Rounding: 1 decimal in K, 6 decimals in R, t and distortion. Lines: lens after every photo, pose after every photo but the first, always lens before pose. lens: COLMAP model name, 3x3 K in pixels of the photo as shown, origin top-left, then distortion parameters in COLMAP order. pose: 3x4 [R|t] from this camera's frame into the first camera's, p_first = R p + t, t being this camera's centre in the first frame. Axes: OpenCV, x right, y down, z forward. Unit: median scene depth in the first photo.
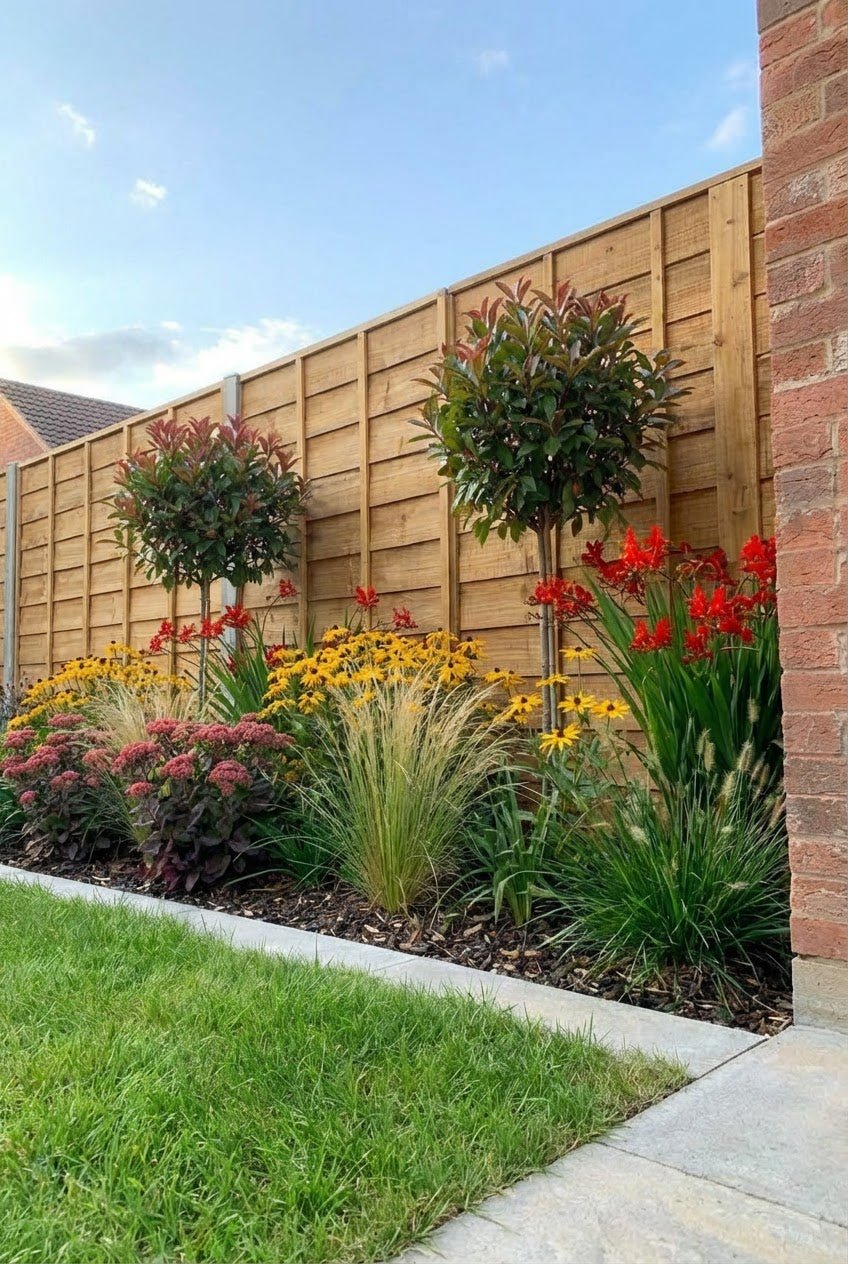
lens RADIAL K [[1191.6, 0, 424.0], [0, 1191.6, 632.0], [0, 0, 1]] dist [-0.011450, -0.007925]
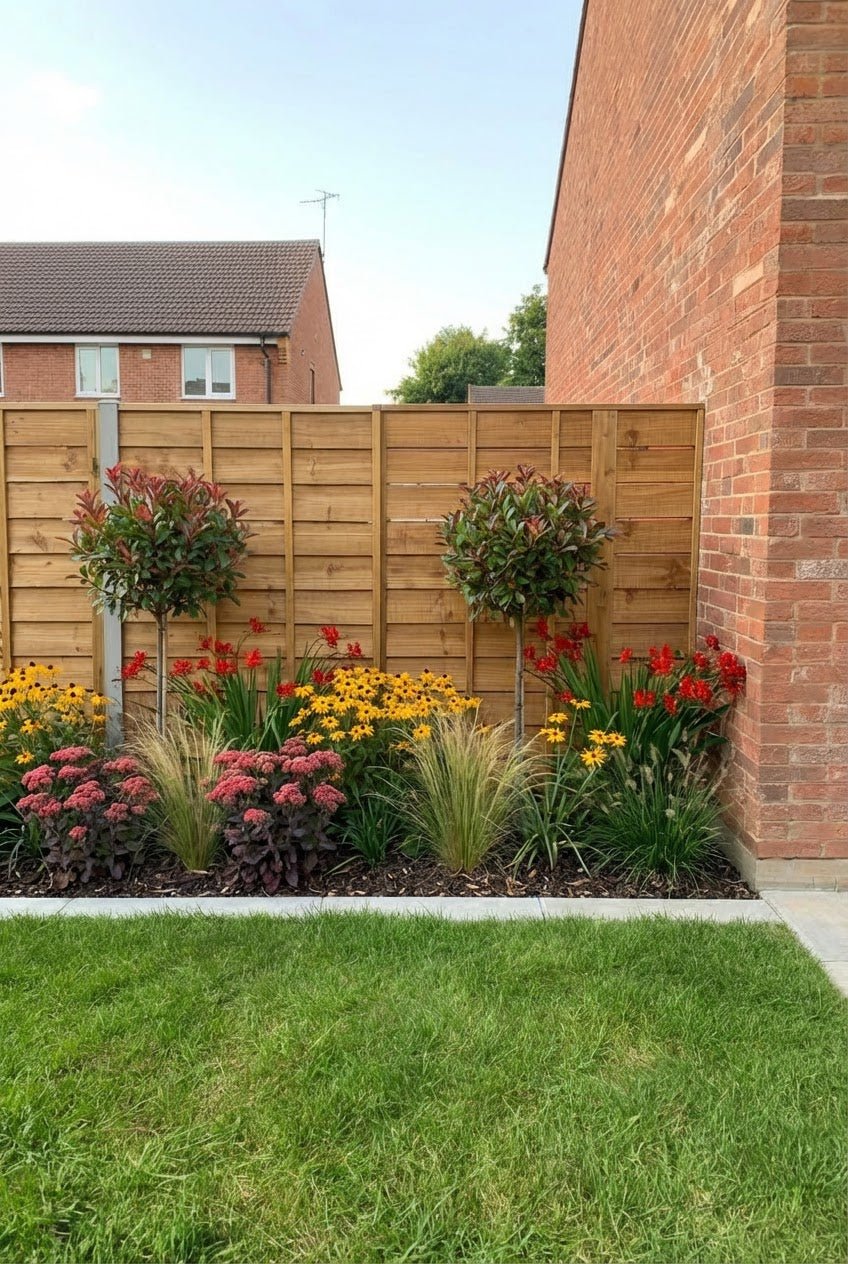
lens RADIAL K [[1191.6, 0, 424.0], [0, 1191.6, 632.0], [0, 0, 1]] dist [-0.011450, -0.007925]
pose [[0.667183, -0.058886, 0.742563, -1.472569], [-0.060944, 0.989213, 0.133203, -0.331108], [-0.742397, -0.134126, 0.656397, 0.119037]]
